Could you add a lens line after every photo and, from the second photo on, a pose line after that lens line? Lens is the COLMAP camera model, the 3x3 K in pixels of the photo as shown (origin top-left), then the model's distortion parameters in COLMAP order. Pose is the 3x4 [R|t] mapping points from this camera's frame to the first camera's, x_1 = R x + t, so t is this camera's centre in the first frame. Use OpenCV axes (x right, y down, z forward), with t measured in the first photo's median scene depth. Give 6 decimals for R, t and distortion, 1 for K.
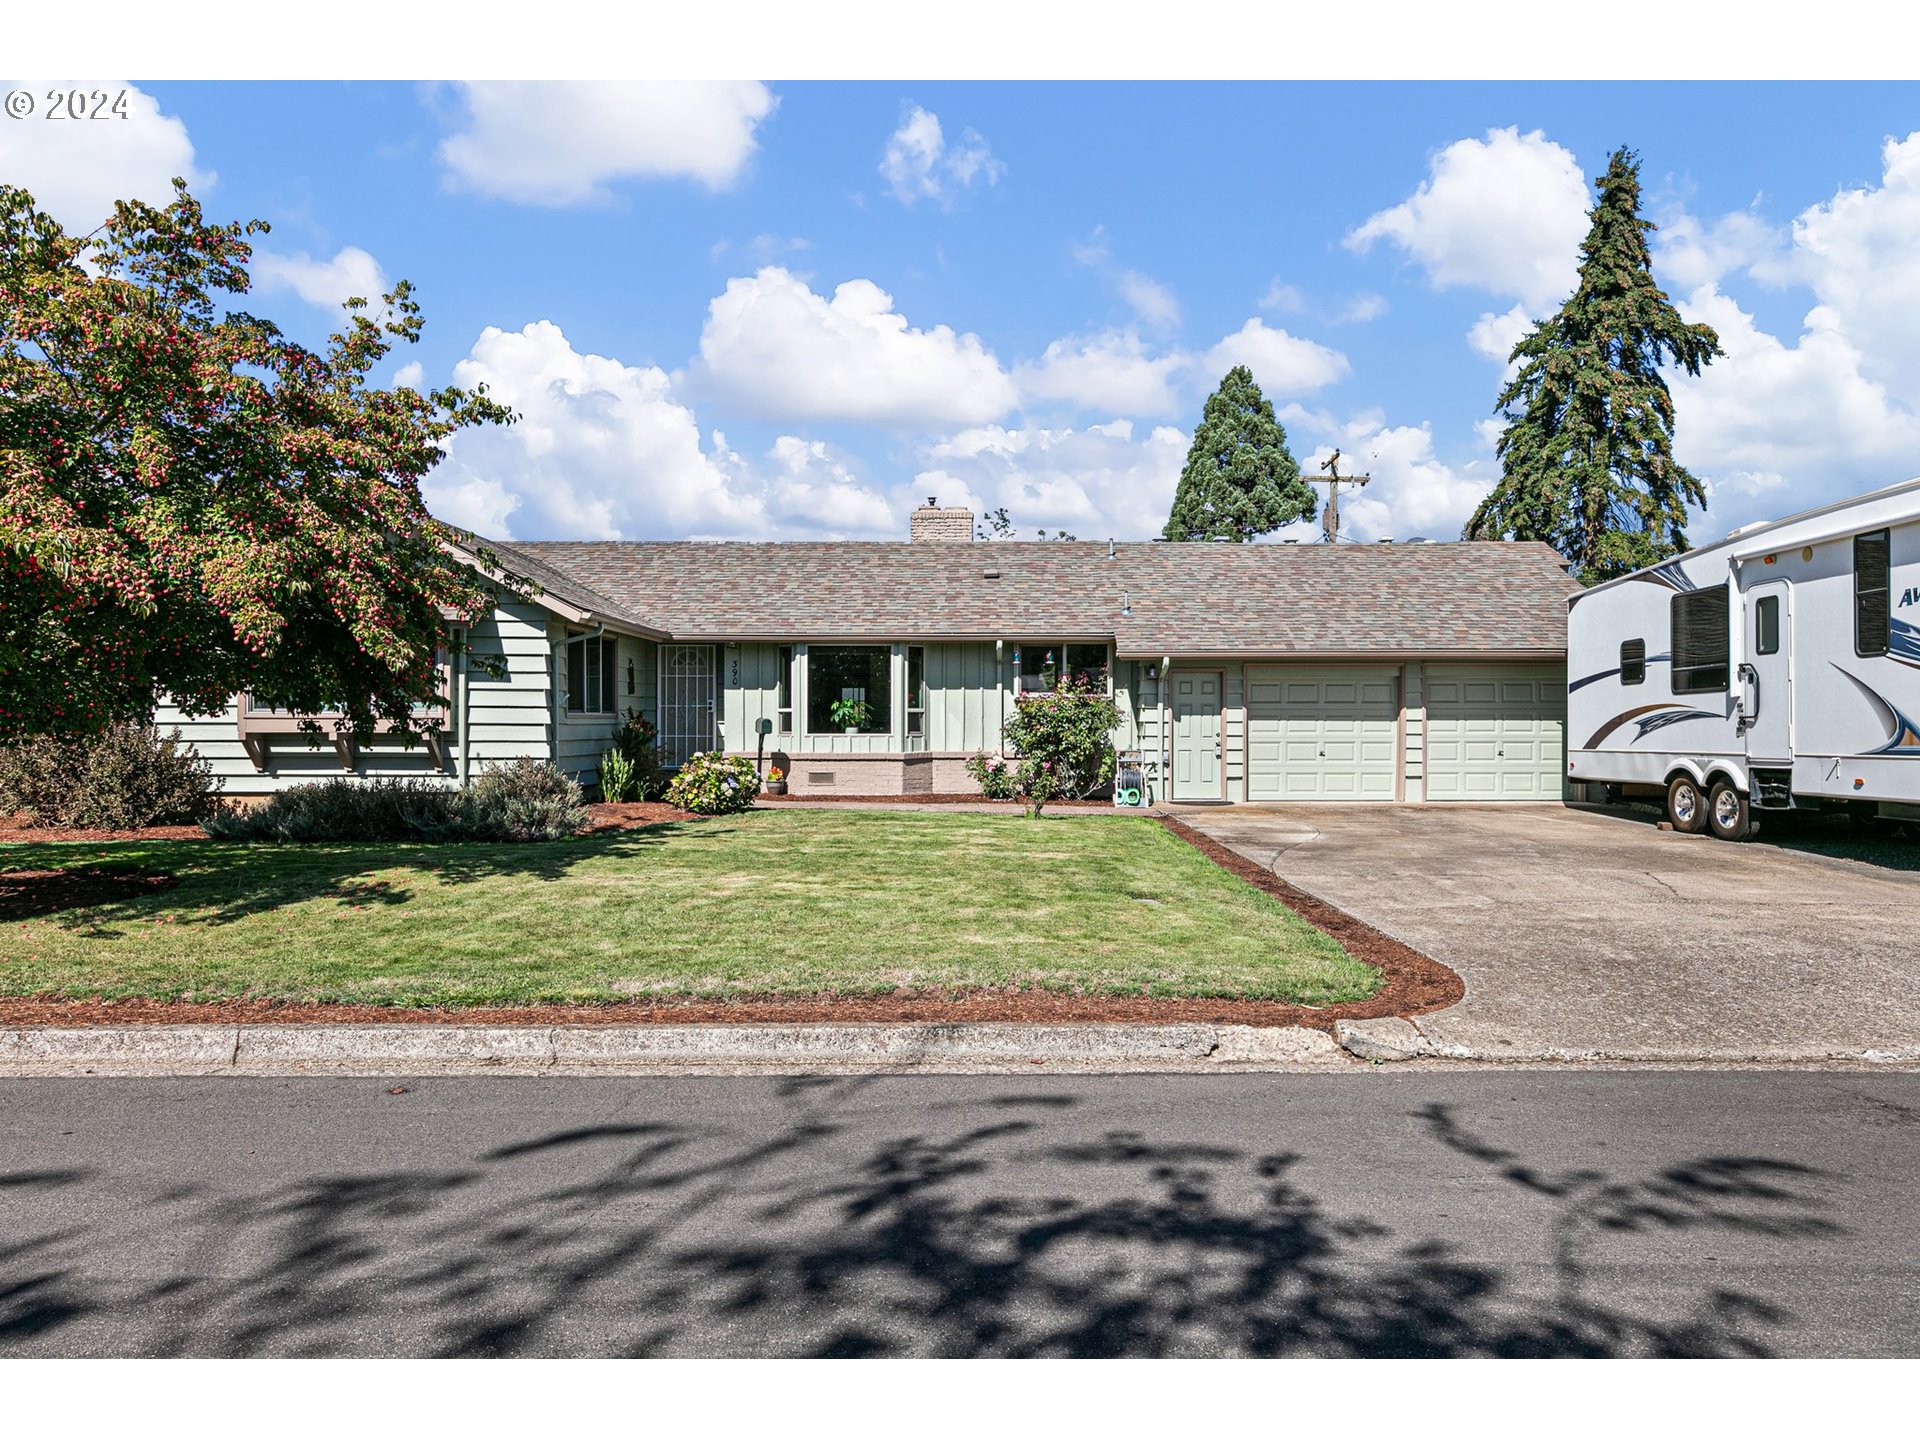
lens RADIAL K [[1568.3, 0, 967.9], [0, 1568.3, 725.2], [0, 0, 1]] dist [0.049488, -0.018342]
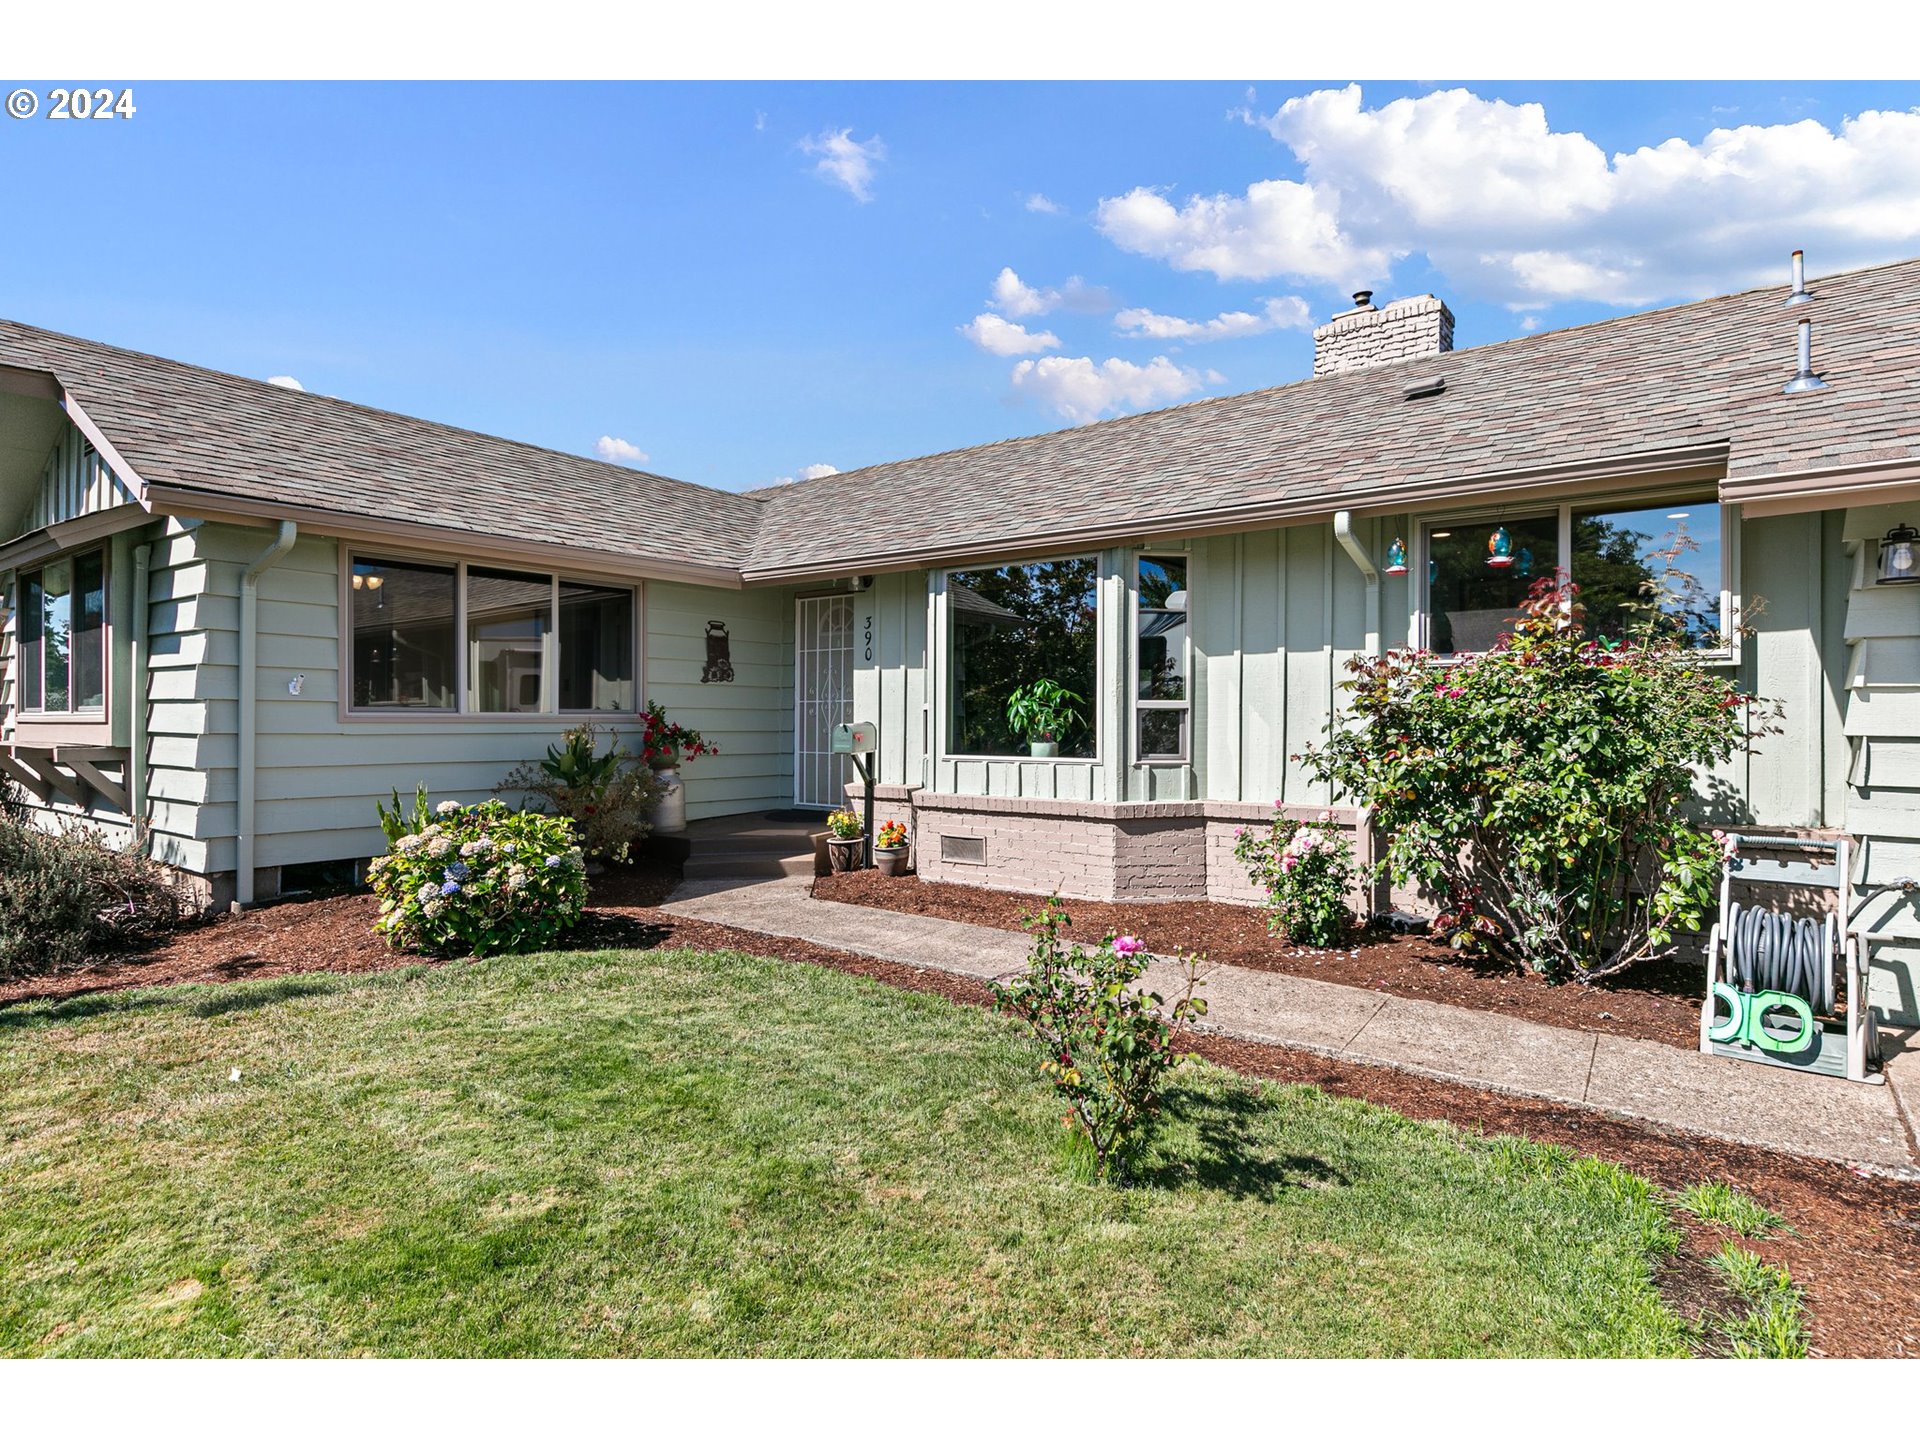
lens RADIAL K [[1074.1, 0, 938.9], [0, 1074.1, 728.3], [0, 0, 1]] dist [0.009242, 0.000227]
pose [[0.783650, 0.003727, -0.621192, 0.102141], [-0.002134, 0.999992, 0.003307, -0.003741], [0.621199, -0.001266, 0.783652, 0.740106]]
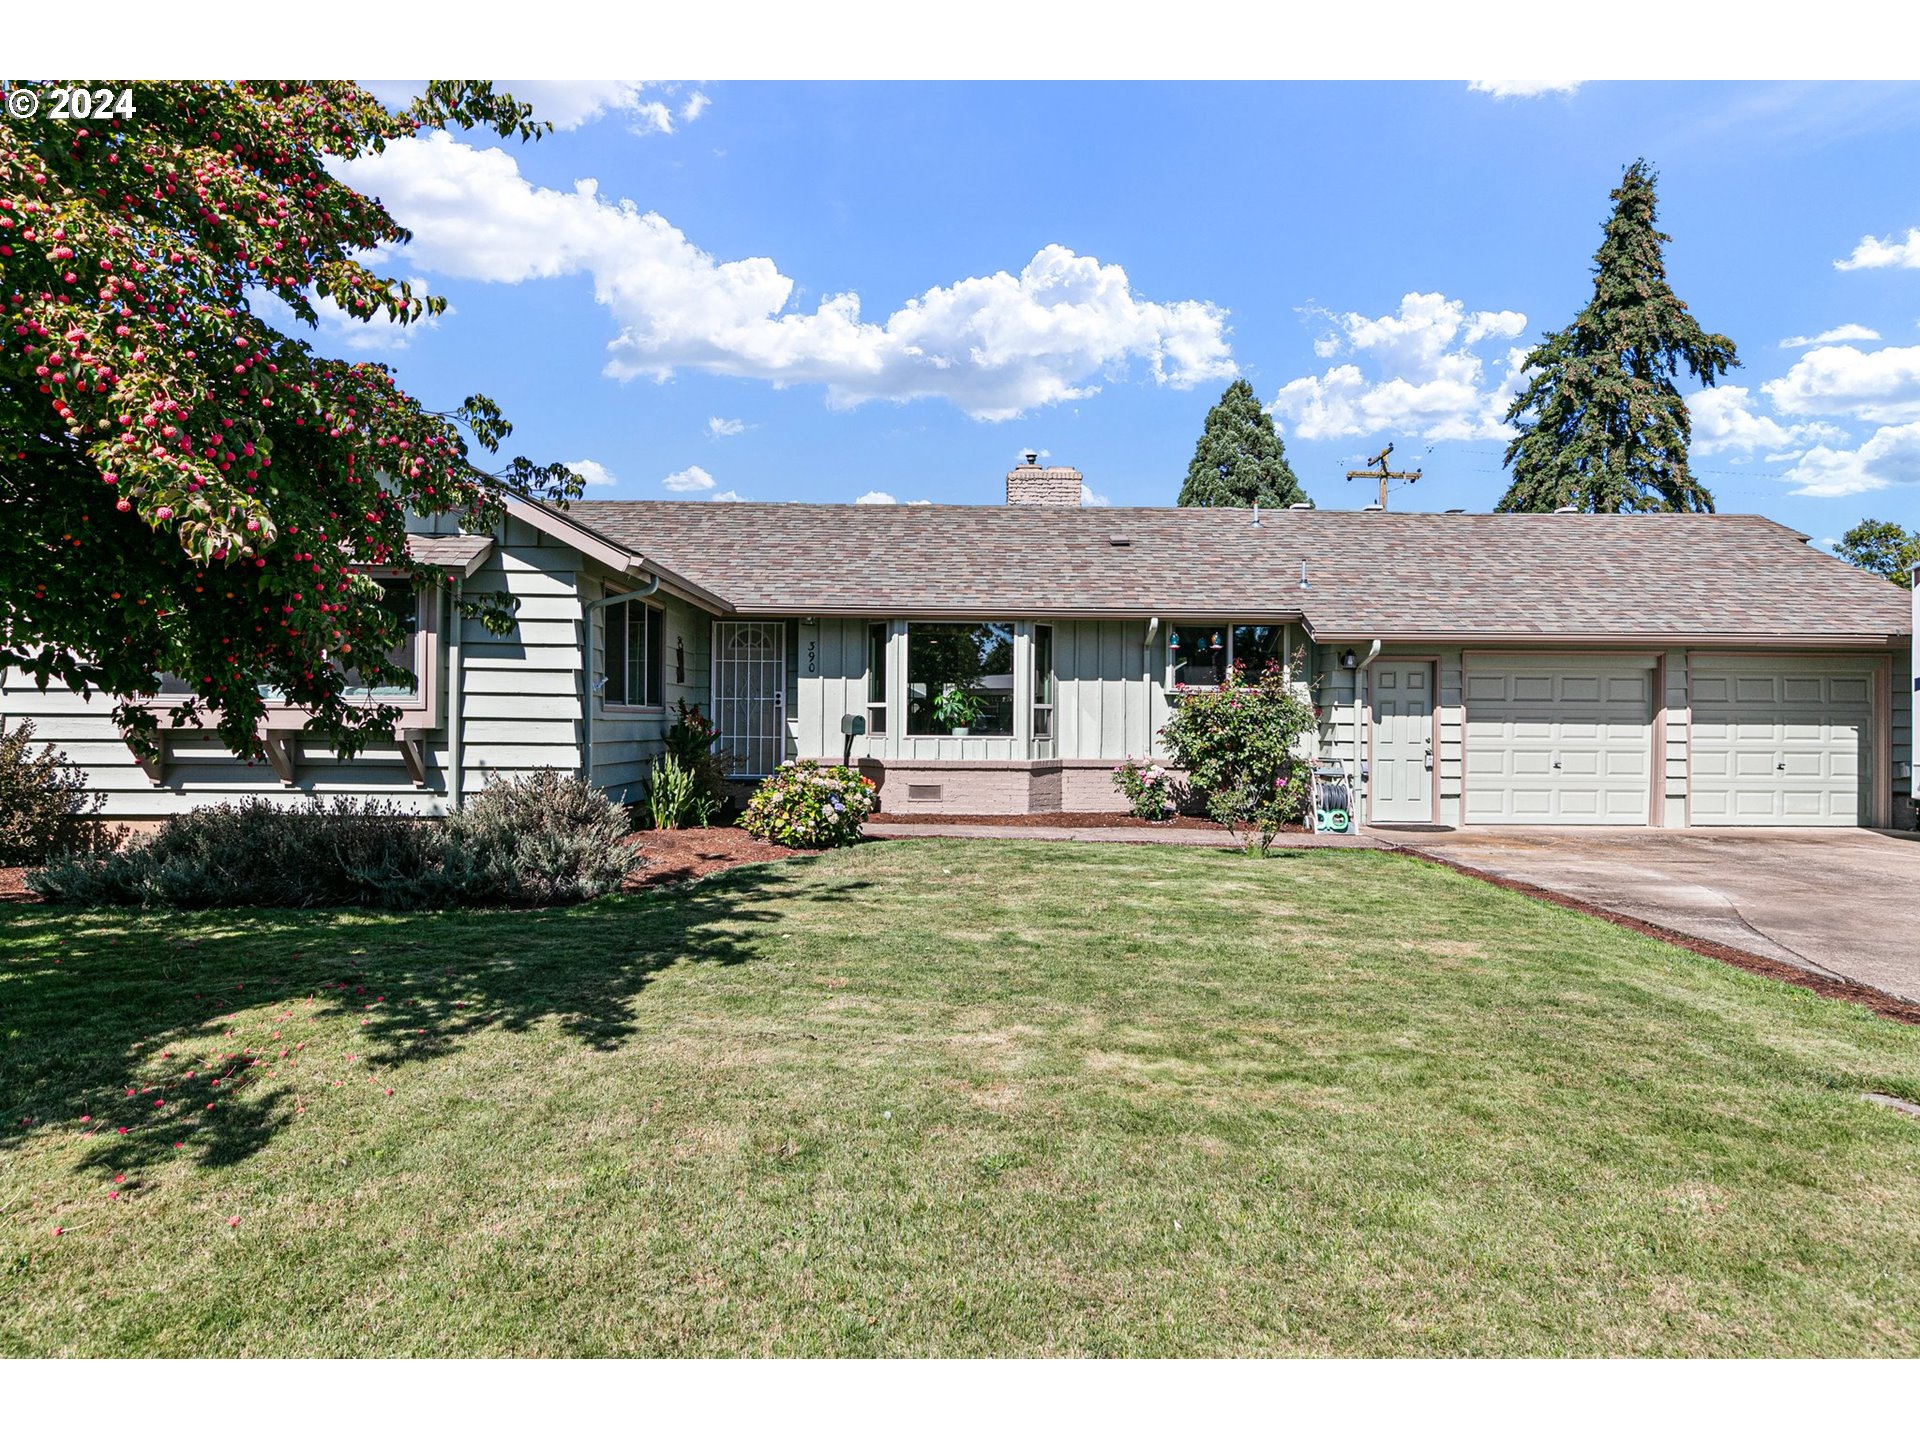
lens RADIAL K [[1339.9, 0, 959.8], [0, 1339.9, 718.3], [0, 0, 1]] dist [0.059792, -0.050105]
pose [[0.999503, 0.007973, 0.030485, -0.096565], [-0.007797, 0.999952, -0.005902, 0.000816], [-0.030531, 0.005662, 0.999518, 0.331599]]
